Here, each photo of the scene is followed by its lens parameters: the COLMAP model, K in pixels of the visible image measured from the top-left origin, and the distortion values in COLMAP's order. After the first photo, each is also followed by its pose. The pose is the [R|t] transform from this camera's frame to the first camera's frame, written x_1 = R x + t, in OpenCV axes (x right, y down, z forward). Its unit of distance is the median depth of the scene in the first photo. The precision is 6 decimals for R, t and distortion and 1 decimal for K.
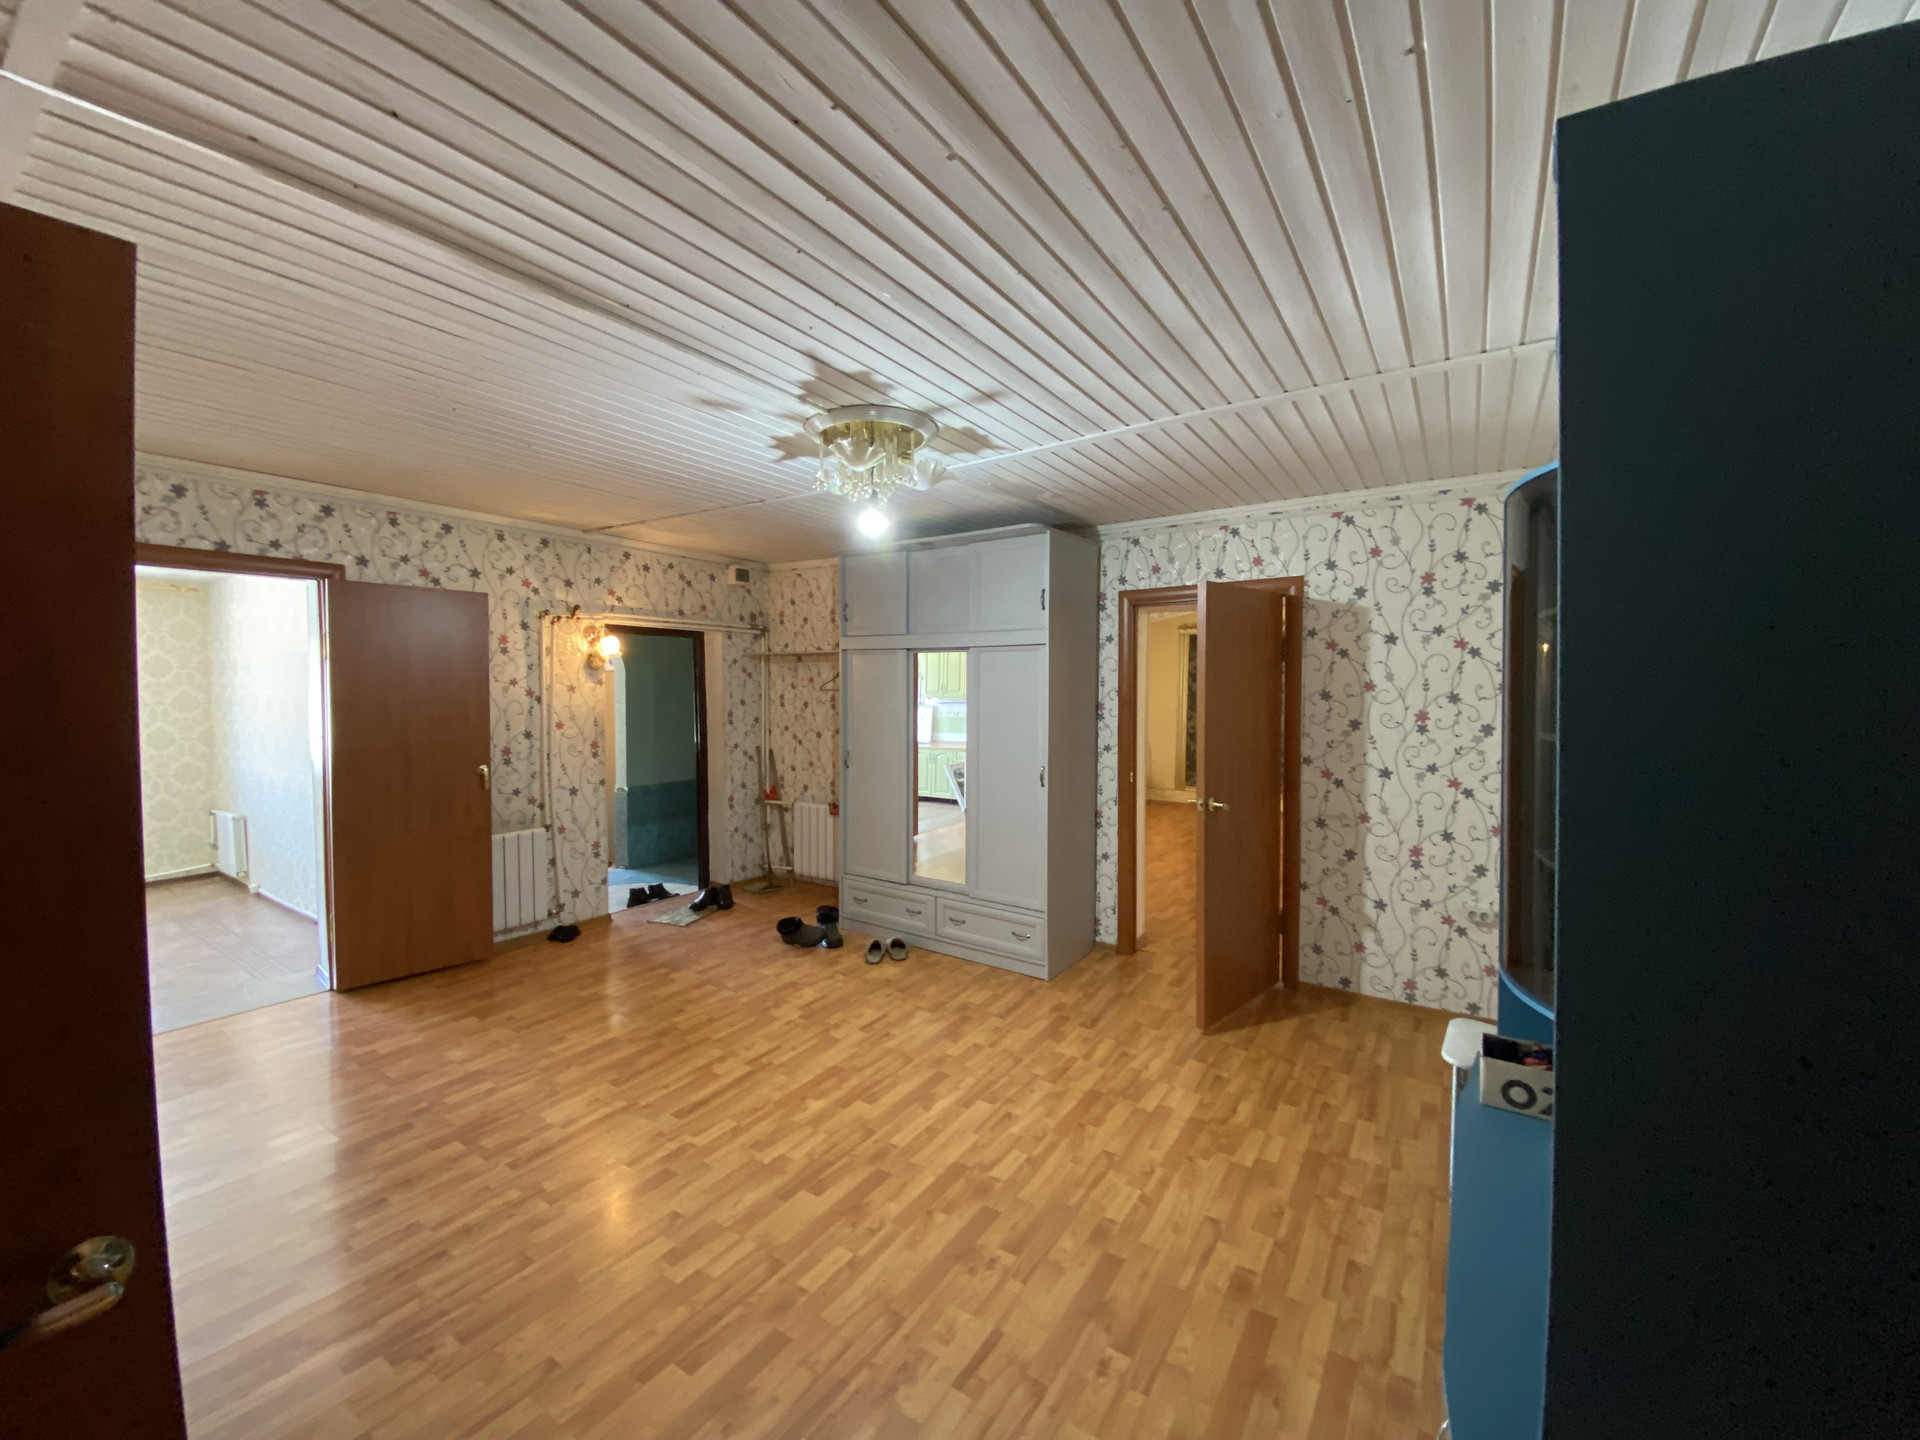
lens RADIAL K [[775.4, 0, 956.4], [0, 775.4, 720.1], [0, 0, 1]] dist [0.038003, -0.033698]
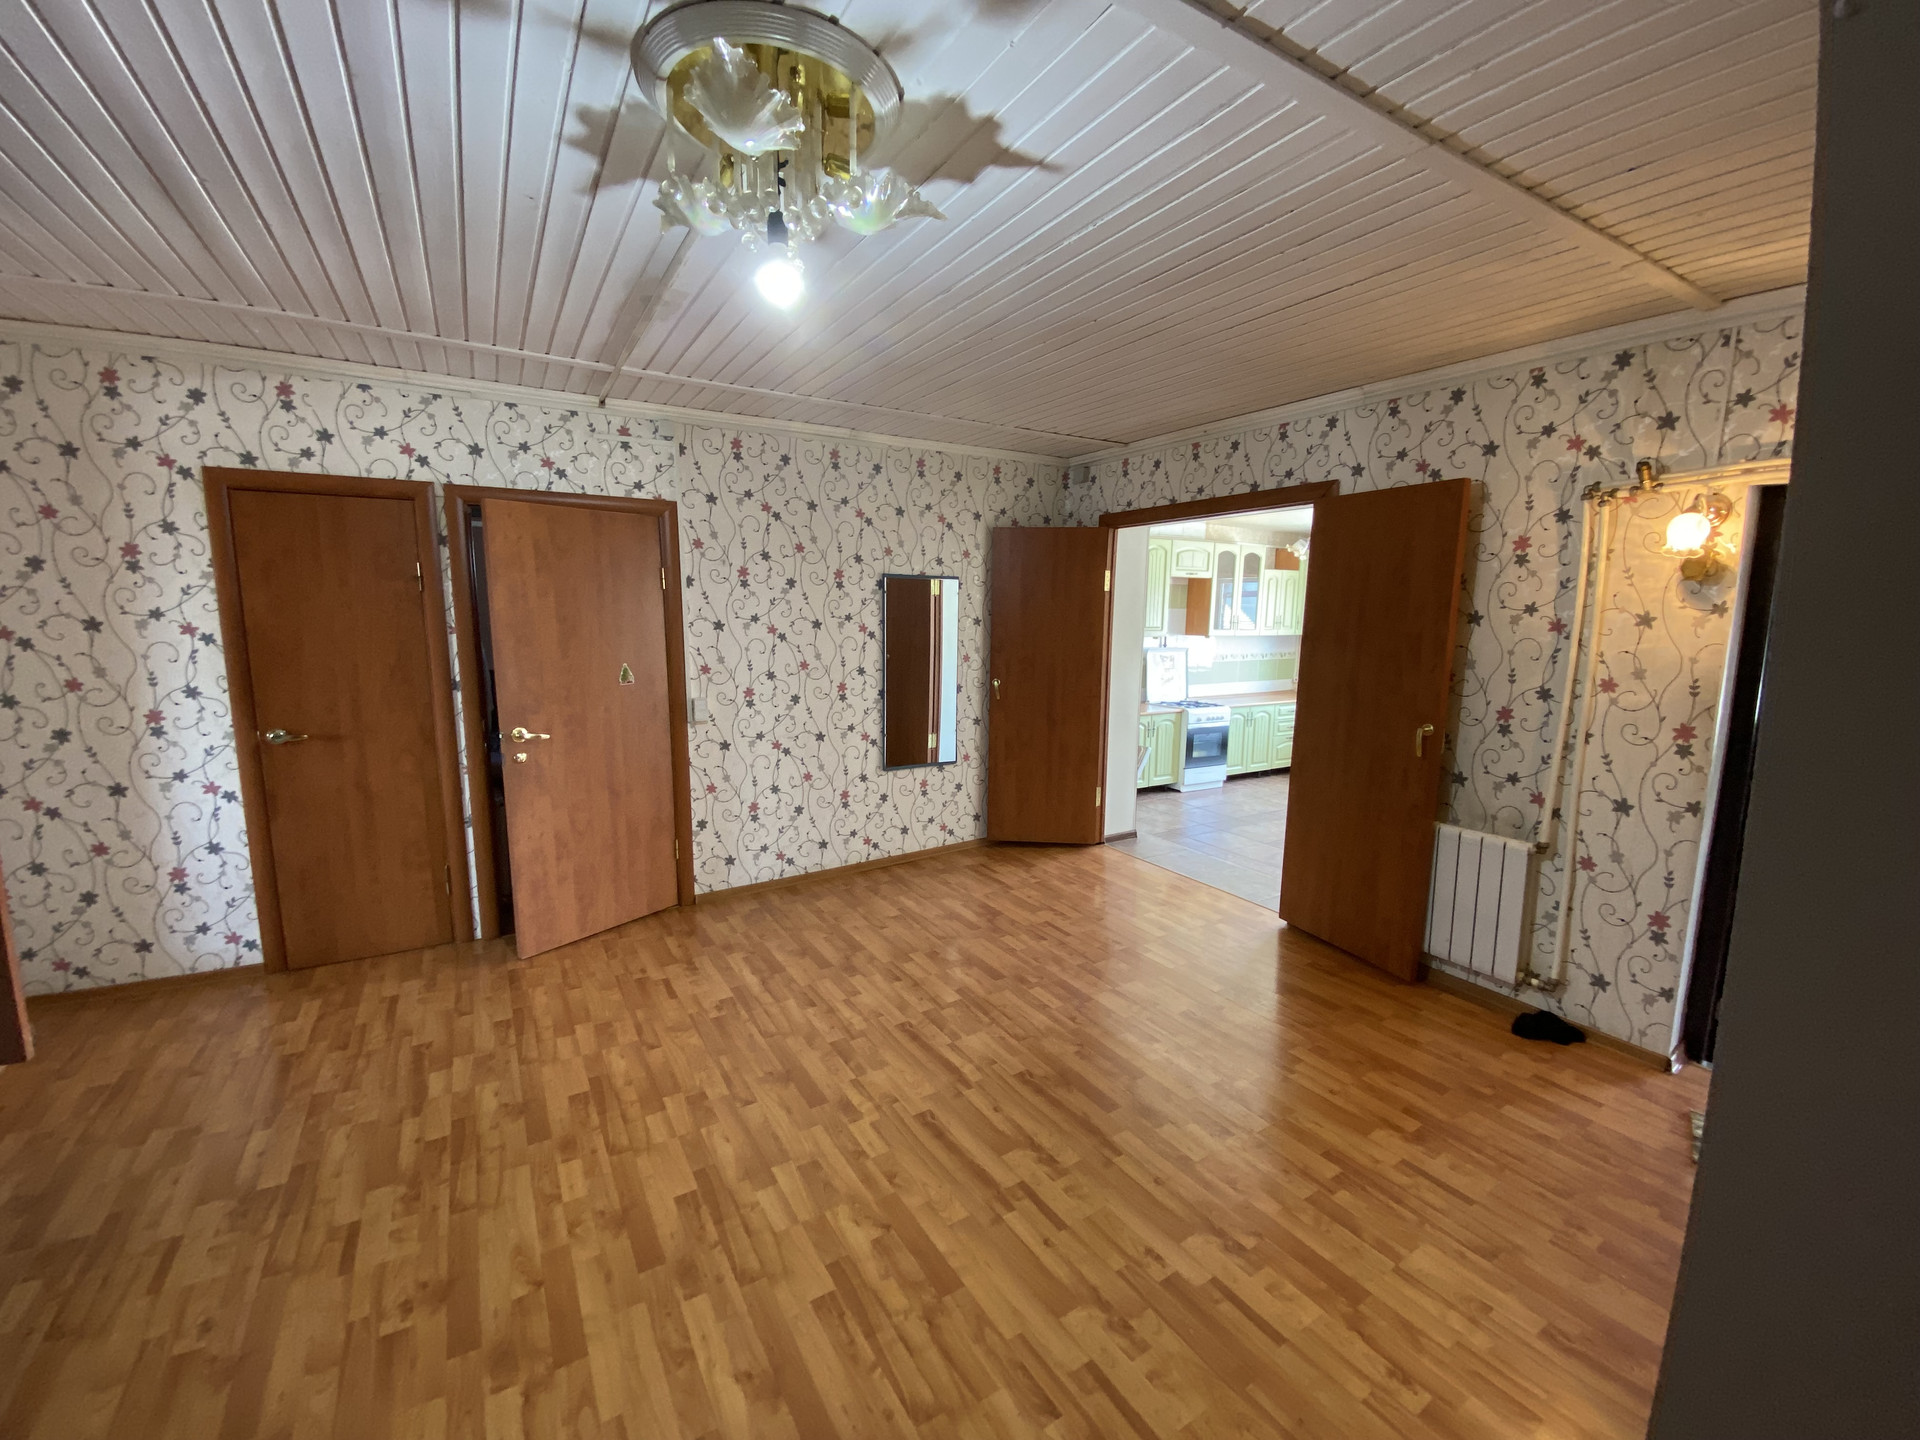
lens RADIAL K [[775.4, 0, 956.4], [0, 775.4, 720.1], [0, 0, 1]] dist [0.038003, -0.033698]
pose [[-0.422704, 0.118055, -0.898546, 0.328288], [-0.052490, 0.986626, 0.154320, -0.049599], [0.904747, 0.112396, -0.410854, 1.275215]]
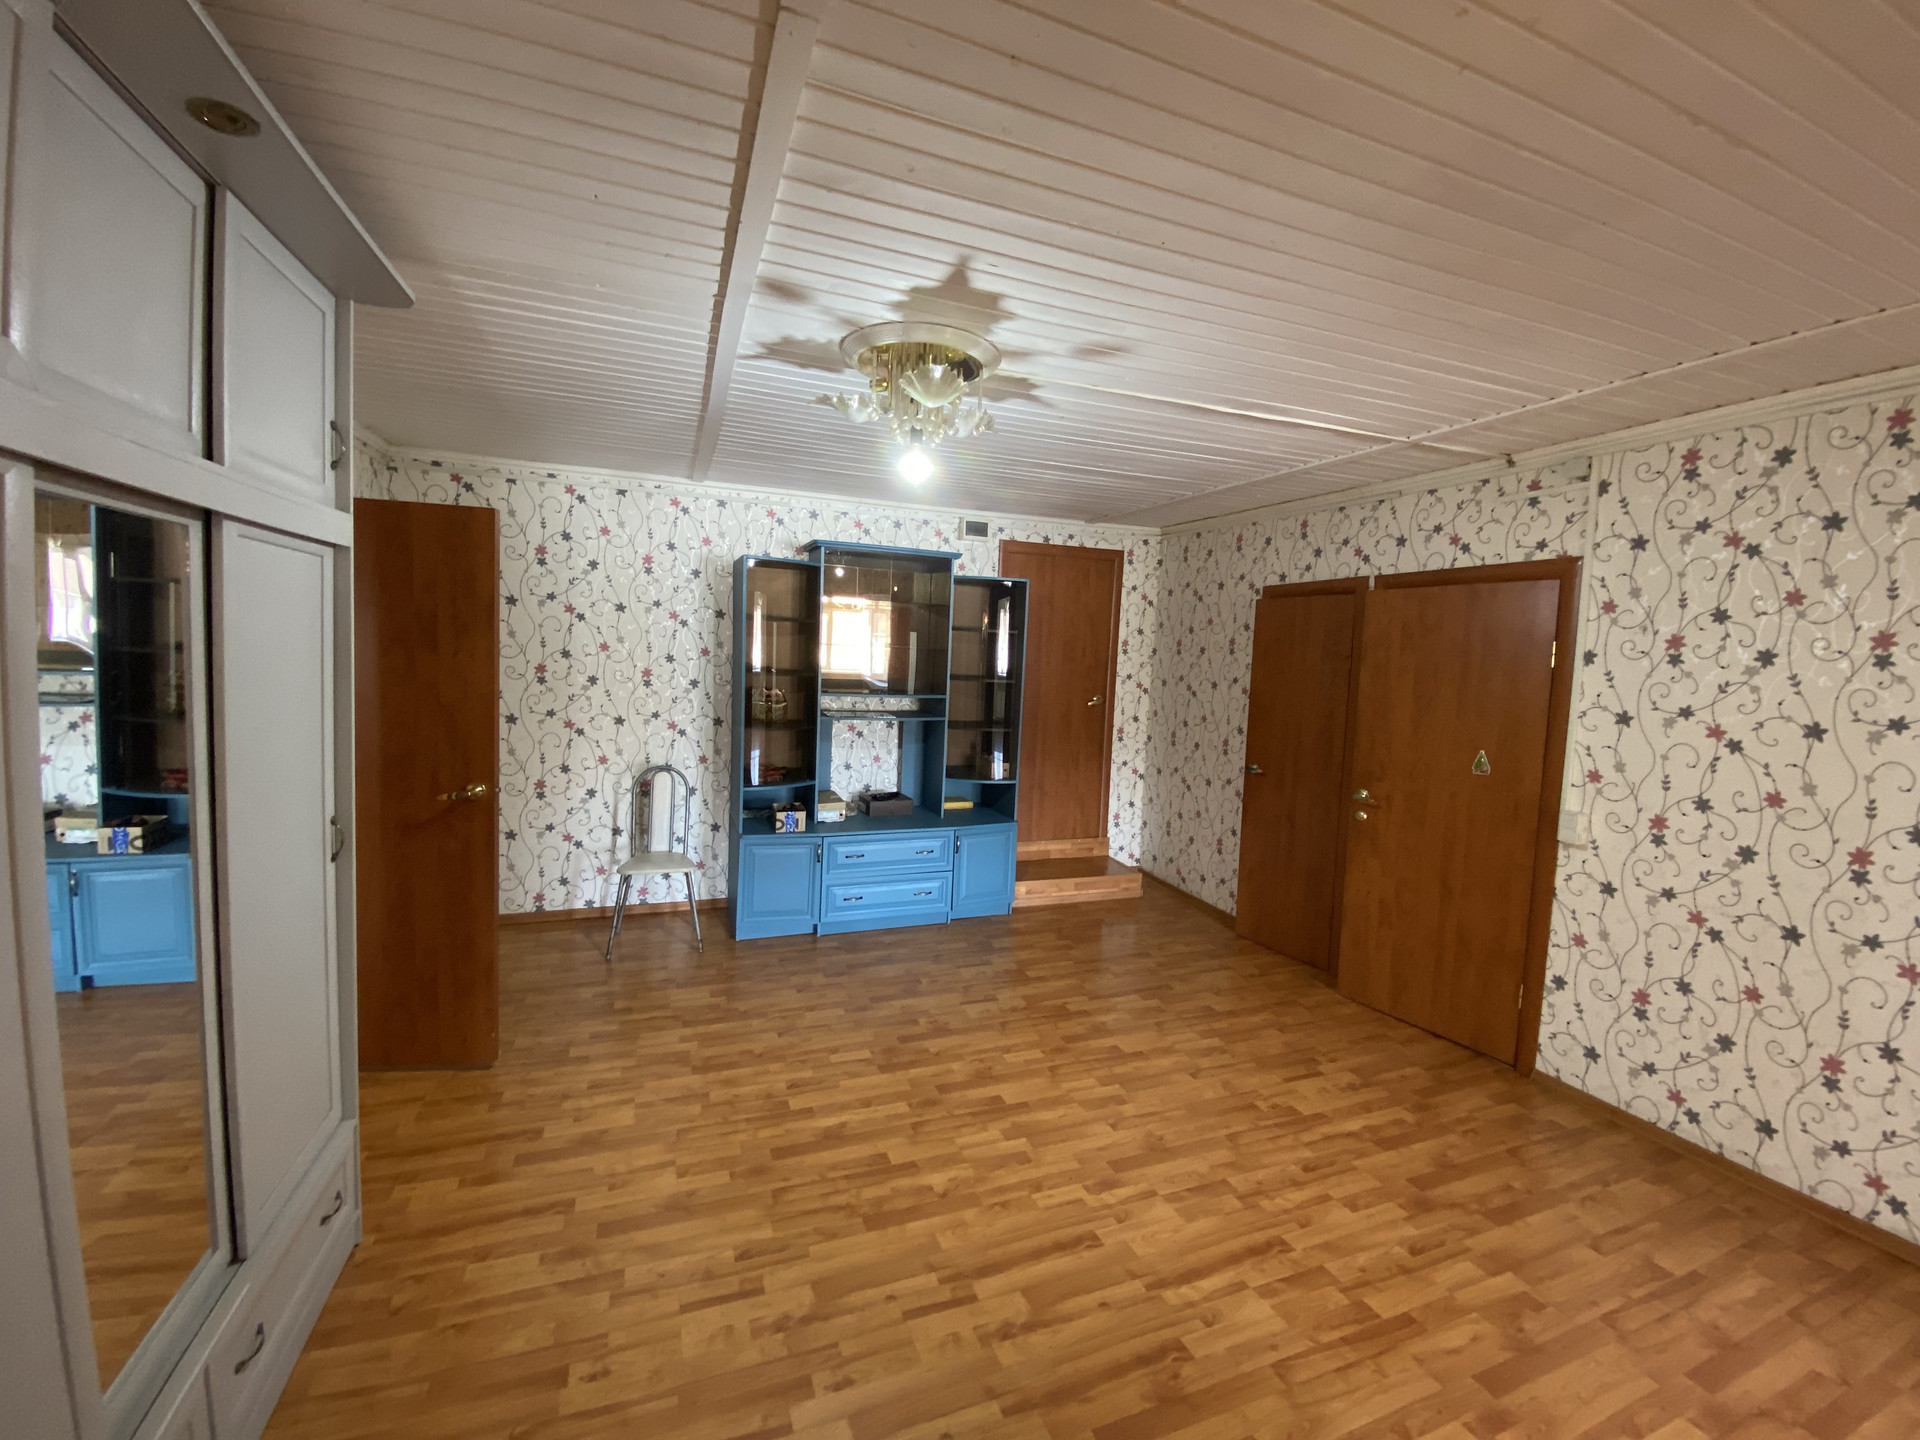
lens RADIAL K [[781.4, 0, 957.4], [0, 781.4, 720.2], [0, 0, 1]] dist [0.026570, -0.023548]
pose [[-0.815955, -0.086995, 0.571532, -0.611560], [-0.019305, 0.992162, 0.123460, -0.083096], [-0.577792, 0.089705, -0.811239, 1.579992]]
